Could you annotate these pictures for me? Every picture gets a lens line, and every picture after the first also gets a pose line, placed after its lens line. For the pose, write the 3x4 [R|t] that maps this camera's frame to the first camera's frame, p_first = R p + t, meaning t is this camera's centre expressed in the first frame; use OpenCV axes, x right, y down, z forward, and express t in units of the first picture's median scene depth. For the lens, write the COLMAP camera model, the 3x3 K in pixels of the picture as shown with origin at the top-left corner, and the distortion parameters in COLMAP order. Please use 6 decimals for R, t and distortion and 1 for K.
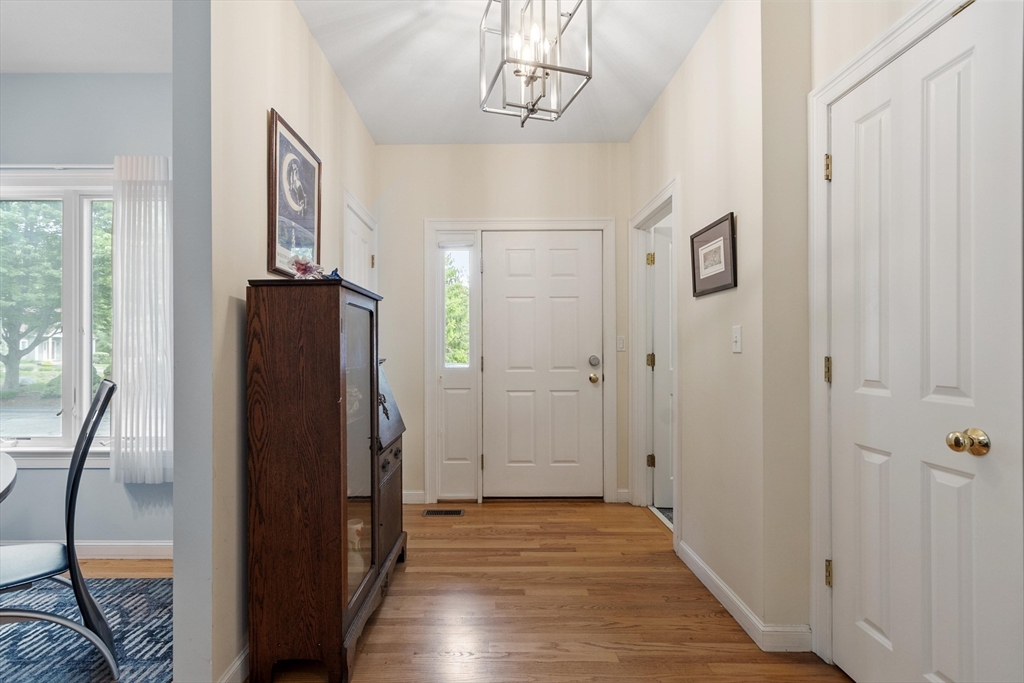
lens RADIAL K [[459.4, 0, 488.2], [0, 459.4, 346.3], [0, 0, 1]] dist [0.000147, 0.000463]
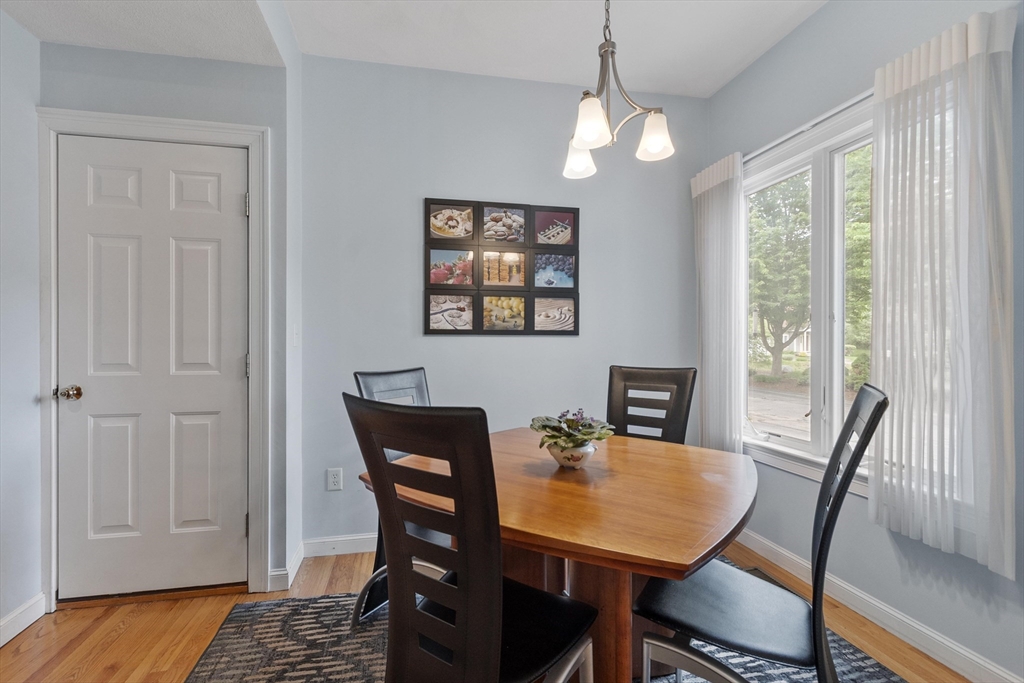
lens RADIAL K [[449.4, 0, 490.4], [0, 449.4, 347.5], [0, 0, 1]] dist [-0.001633, 0.000386]
pose [[0.196072, 0.010012, -0.980538, -0.221341], [0.008170, 0.999896, 0.011843, 0.006321], [0.980556, -0.010333, 0.195970, 0.247514]]
